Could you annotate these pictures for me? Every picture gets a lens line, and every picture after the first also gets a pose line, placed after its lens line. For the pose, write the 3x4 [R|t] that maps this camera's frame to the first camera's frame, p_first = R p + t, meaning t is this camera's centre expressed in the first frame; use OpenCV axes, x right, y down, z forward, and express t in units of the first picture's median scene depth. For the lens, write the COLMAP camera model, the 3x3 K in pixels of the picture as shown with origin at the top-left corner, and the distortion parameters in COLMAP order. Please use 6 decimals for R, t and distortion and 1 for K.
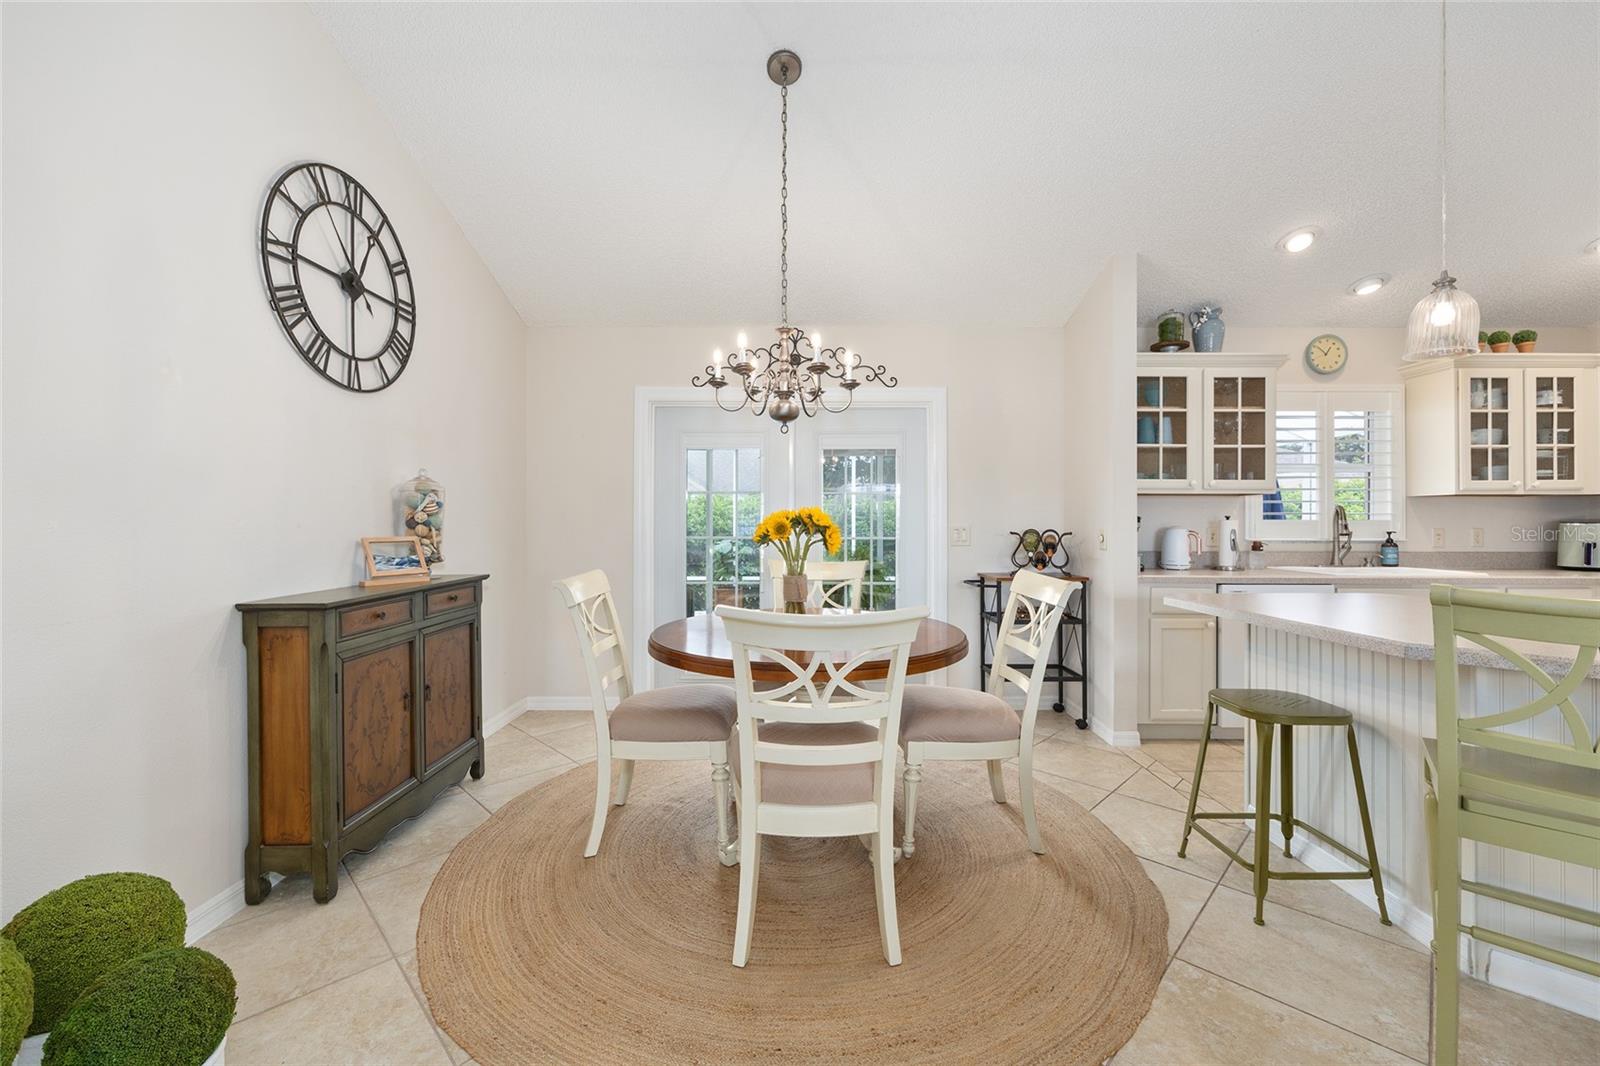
lens RADIAL K [[641.1, 0, 797.5], [0, 641.1, 519.4], [0, 0, 1]] dist [-0.005991, 0.002353]
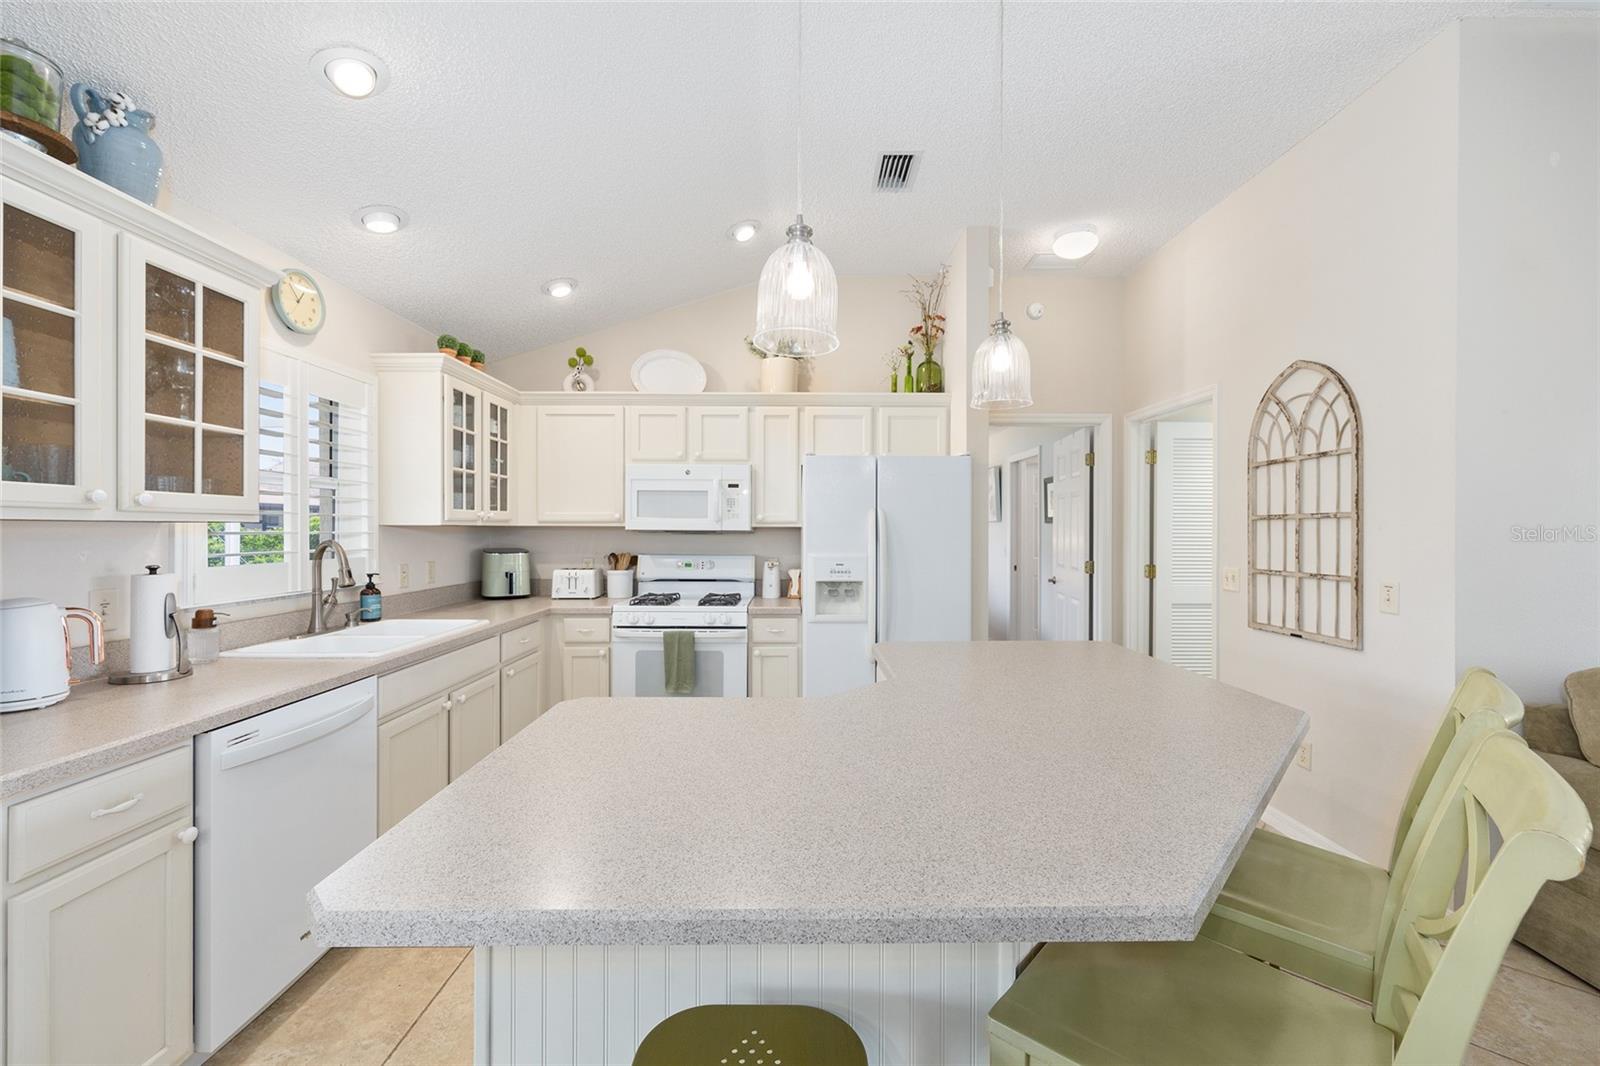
lens RADIAL K [[641.1, 0, 802.7], [0, 641.1, 531.4], [0, 0, 1]] dist [-0.005991, 0.002353]
pose [[-0.013220, -0.006108, 0.999894, 0.196543], [-0.005145, 0.999969, 0.006040, -0.038580], [-0.999899, -0.005064, -0.013251, 0.544113]]
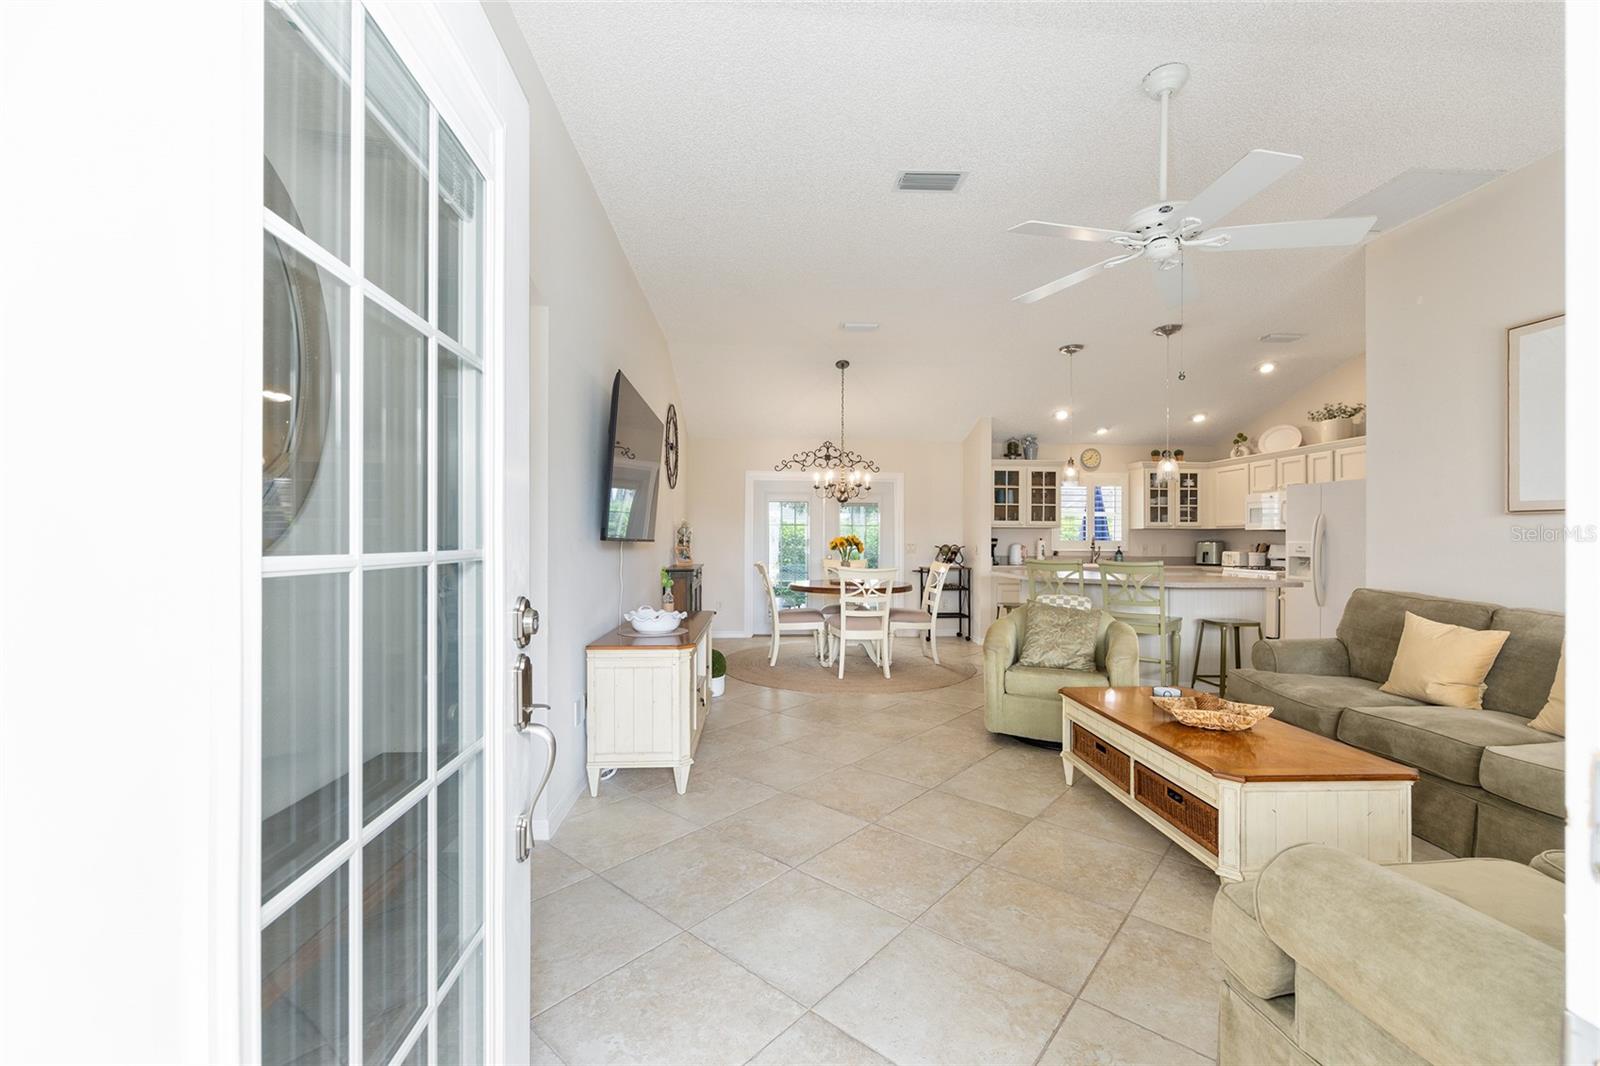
lens RADIAL K [[641.1, 0, 798.4], [0, 641.1, 539.1], [0, 0, 1]] dist [-0.005991, 0.002353]
pose [[0.997675, 0.002847, 0.068098, -0.243714], [-0.003103, 0.999989, 0.003651, -0.008825], [-0.068087, -0.003853, 0.997672, -1.019443]]
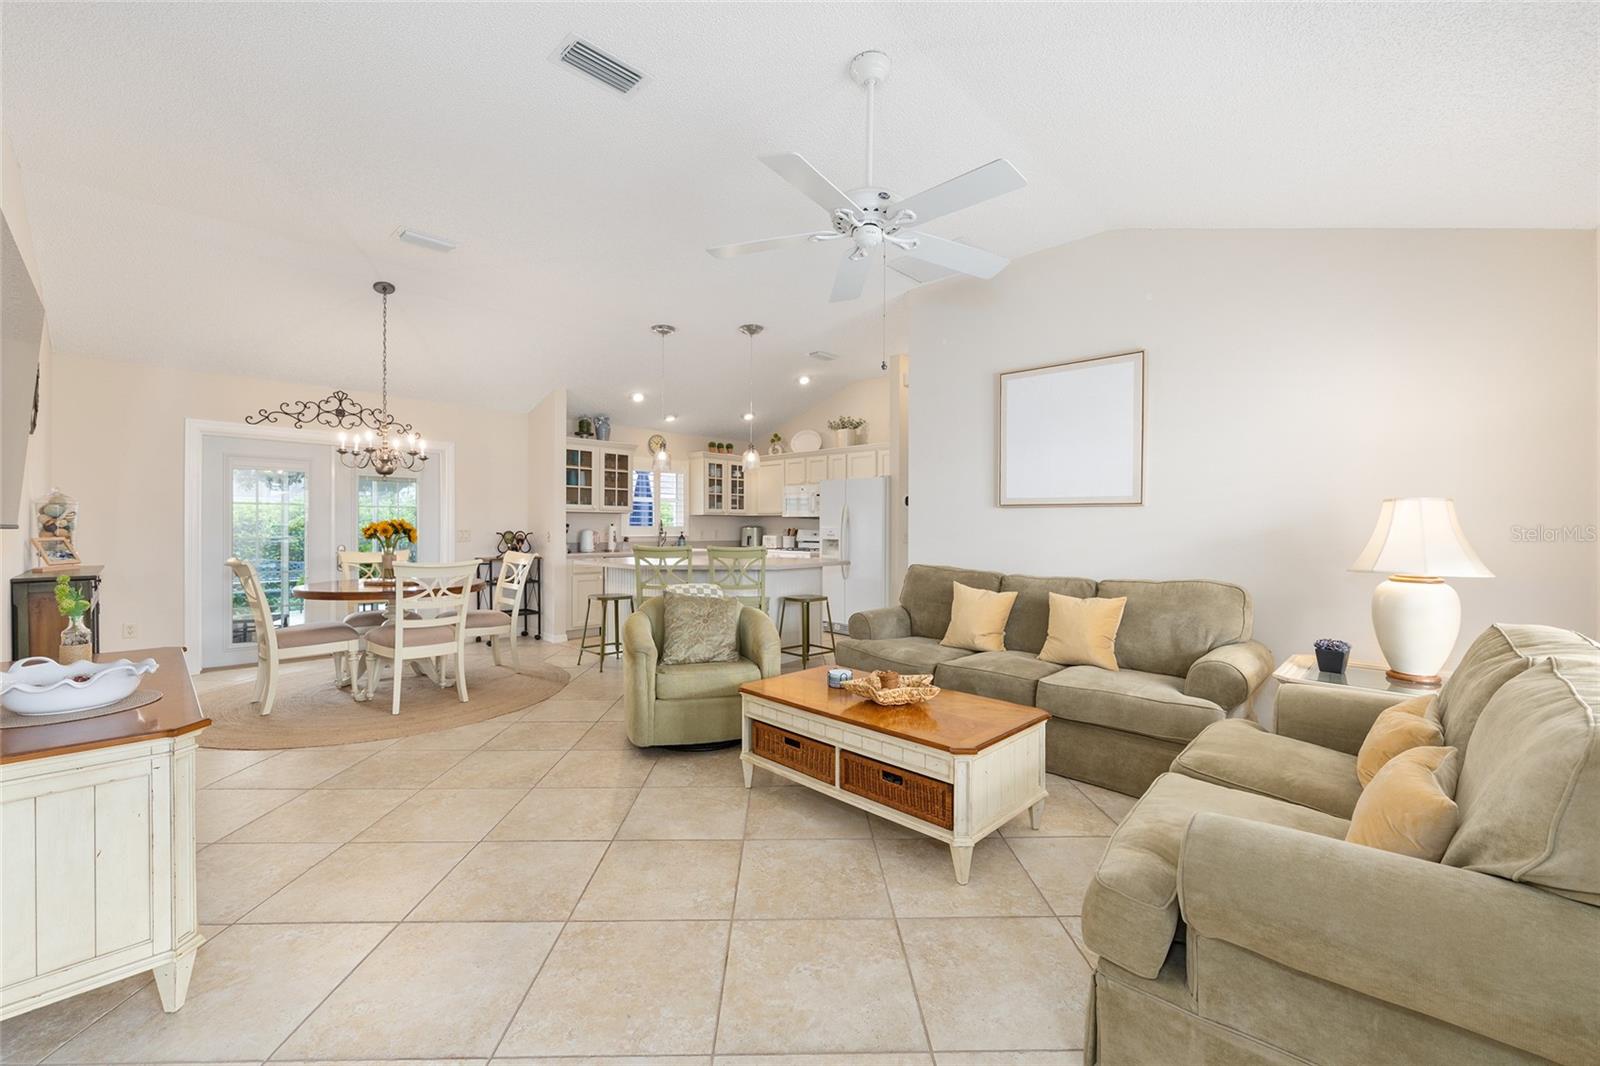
lens RADIAL K [[641.1, 0, 800.8], [0, 641.1, 530.7], [0, 0, 1]] dist [-0.005991, 0.002353]
pose [[0.690913, -0.003154, 0.722931, -0.354001], [-0.005905, 0.999933, 0.010006, -0.007899], [-0.722914, -0.011182, 0.690848, -0.793106]]
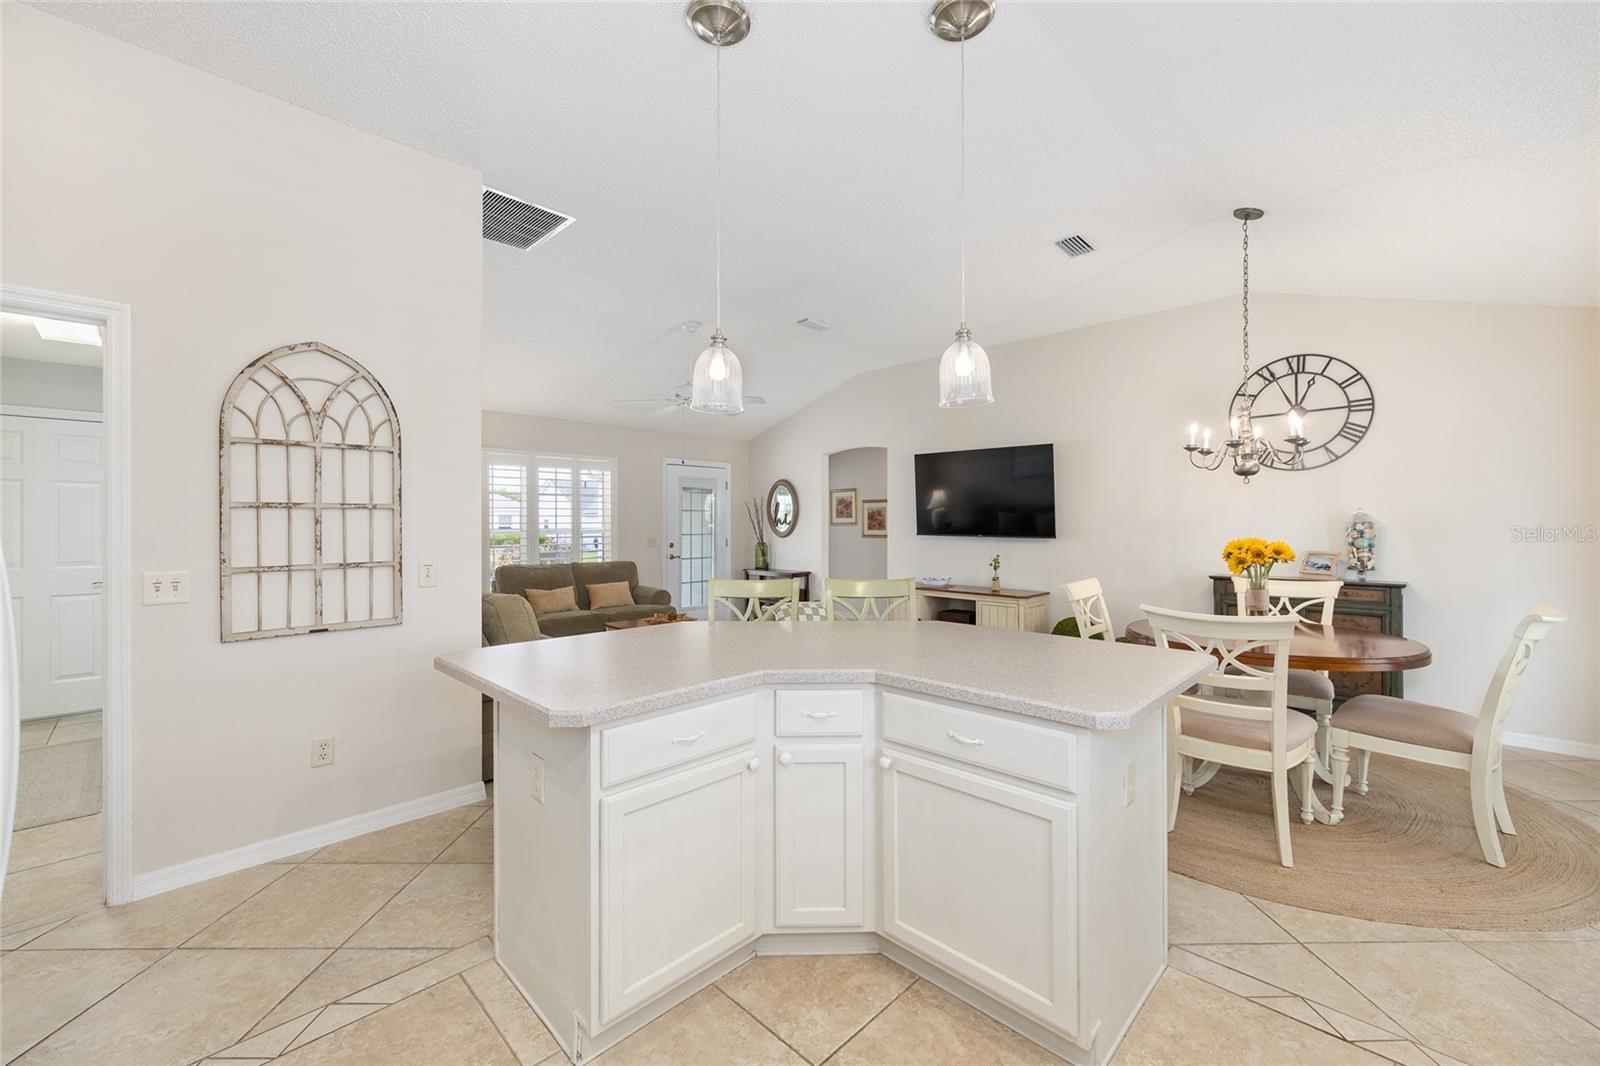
lens RADIAL K [[641.1, 0, 799.5], [0, 641.1, 521.5], [0, 0, 1]] dist [-0.005991, 0.002353]
pose [[-0.705825, -0.002399, -0.708382, 1.047475], [0.002718, 0.999978, -0.006094, -0.031512], [0.708381, -0.006227, -0.705803, 0.834022]]
